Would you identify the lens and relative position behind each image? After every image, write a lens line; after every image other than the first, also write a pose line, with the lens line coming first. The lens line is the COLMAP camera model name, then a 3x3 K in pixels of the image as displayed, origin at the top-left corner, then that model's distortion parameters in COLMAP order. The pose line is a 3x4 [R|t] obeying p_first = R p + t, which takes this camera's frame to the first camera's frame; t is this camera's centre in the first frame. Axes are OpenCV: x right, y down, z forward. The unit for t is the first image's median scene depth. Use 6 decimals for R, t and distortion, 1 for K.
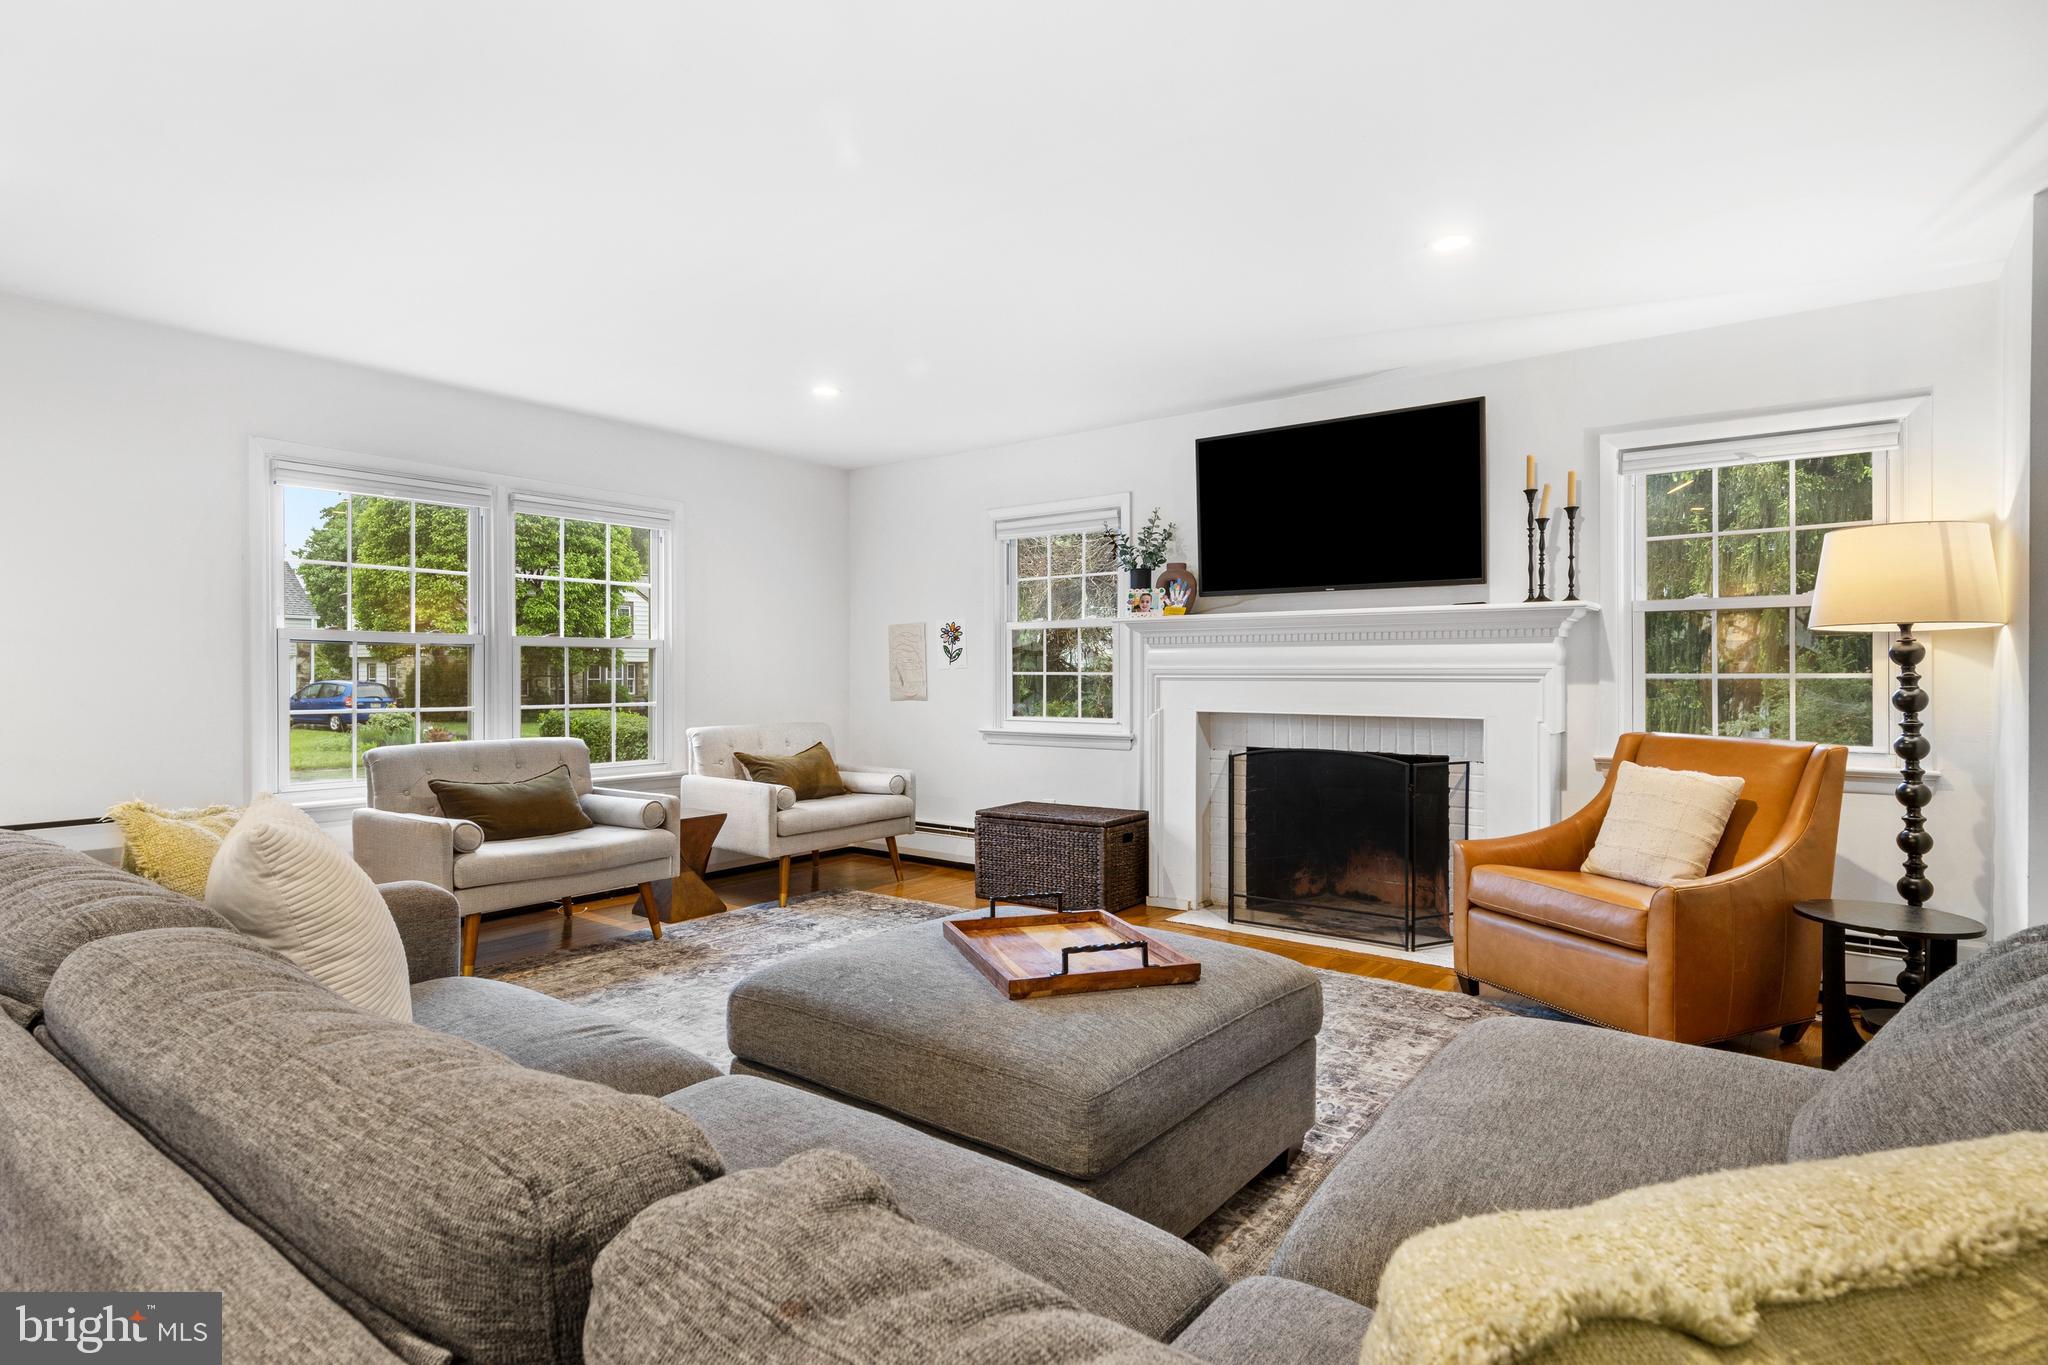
lens RADIAL K [[1043.7, 0, 1042.3], [0, 1043.7, 681.6], [0, 0, 1]] dist [-0.000897, -0.003928]
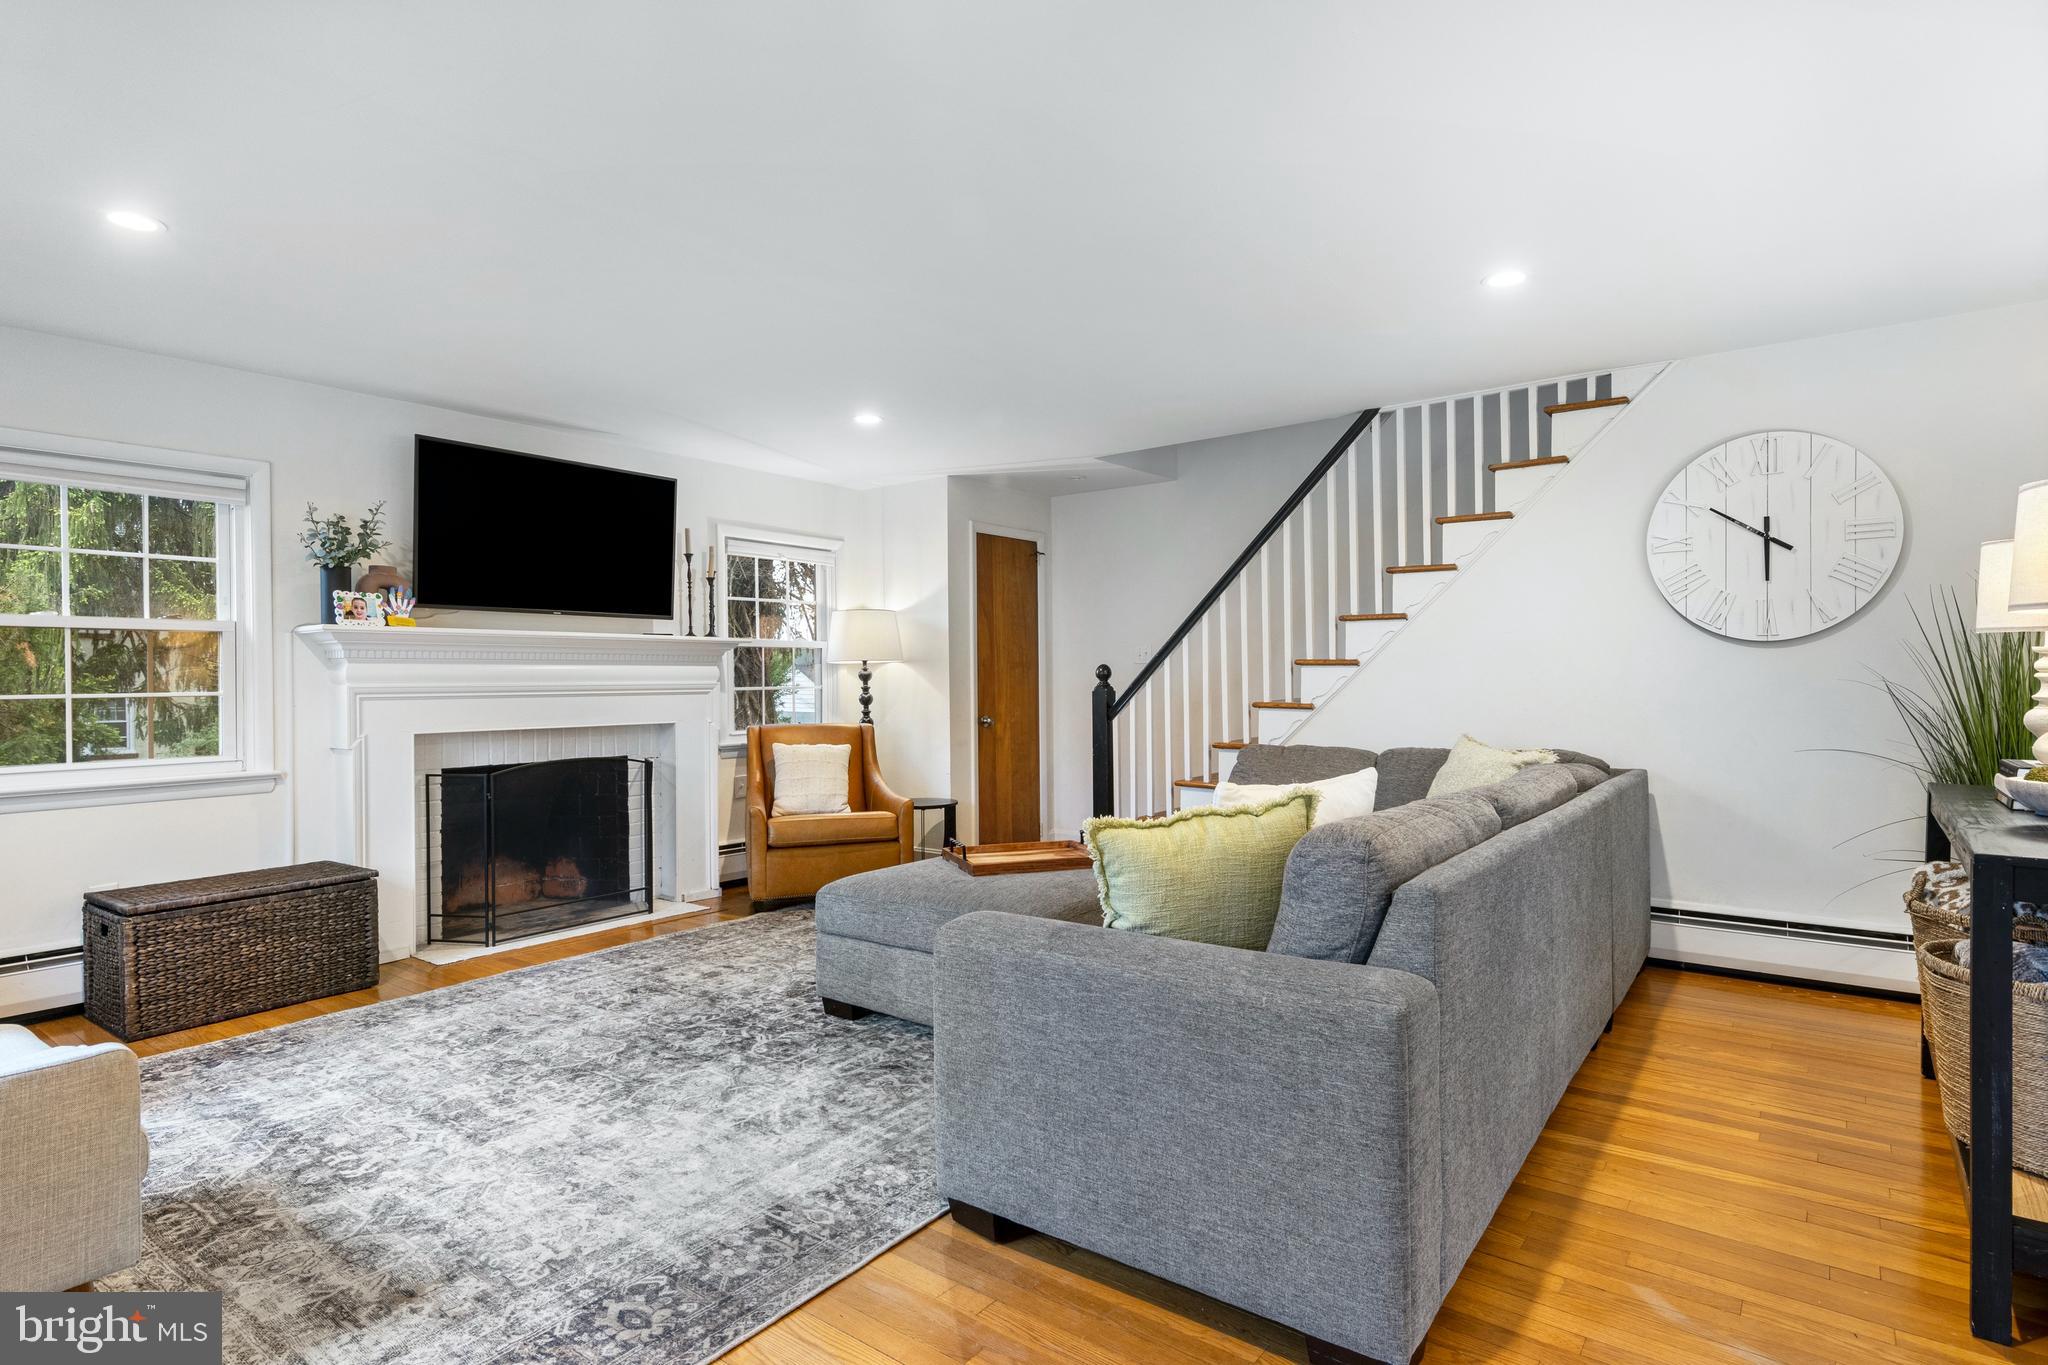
lens RADIAL K [[1043.7, 0, 1039.5], [0, 1043.7, 678.8], [0, 0, 1]] dist [-0.000897, -0.003928]
pose [[-0.003692, 0.000207, 0.999993, -0.762248], [0.016911, 0.999857, -0.000144, -0.010108], [-0.999850, 0.016910, -0.003695, 0.463263]]
